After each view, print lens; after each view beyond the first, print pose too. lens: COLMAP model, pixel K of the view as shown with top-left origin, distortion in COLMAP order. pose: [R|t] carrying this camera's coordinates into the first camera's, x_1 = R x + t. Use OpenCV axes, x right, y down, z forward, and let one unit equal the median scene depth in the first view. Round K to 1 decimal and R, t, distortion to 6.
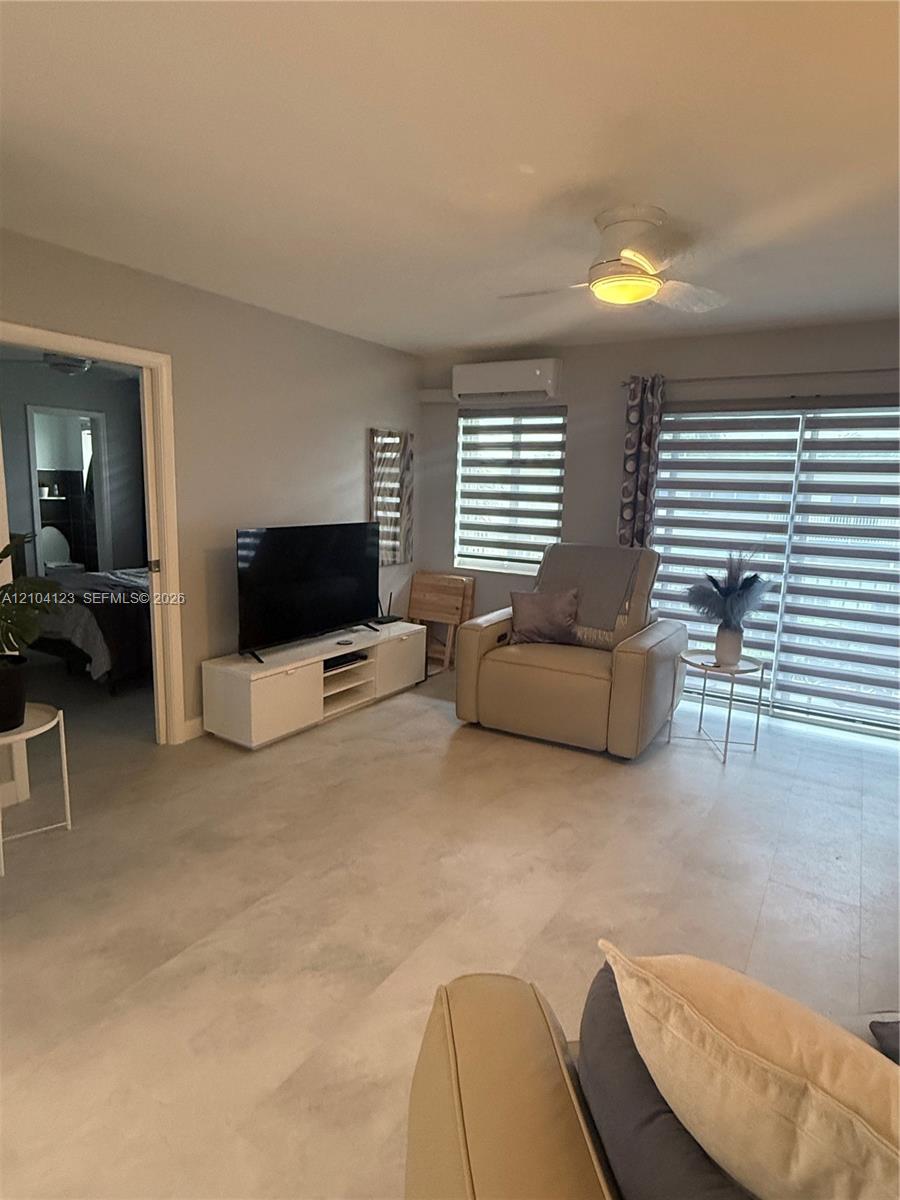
lens RADIAL K [[675.4, 0, 457.3], [0, 675.4, 592.3], [0, 0, 1]] dist [-0.003410, 0.002870]
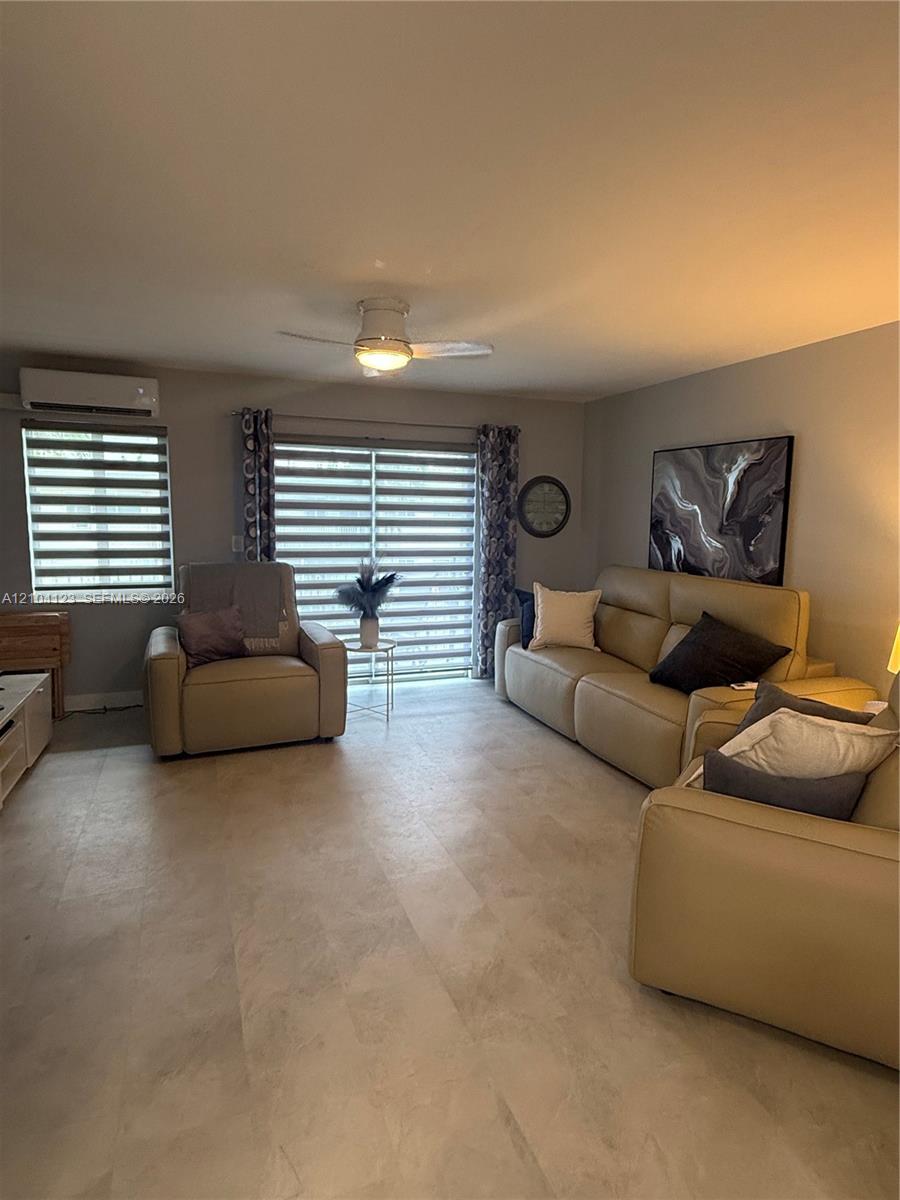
lens RADIAL K [[675.4, 0, 449.8], [0, 675.4, 601.6], [0, 0, 1]] dist [-0.003410, 0.002870]
pose [[0.611016, -0.122918, 0.782017, -0.454786], [0.123357, 0.990588, 0.059319, -0.032309], [-0.781948, 0.060222, 0.620428, 0.078029]]
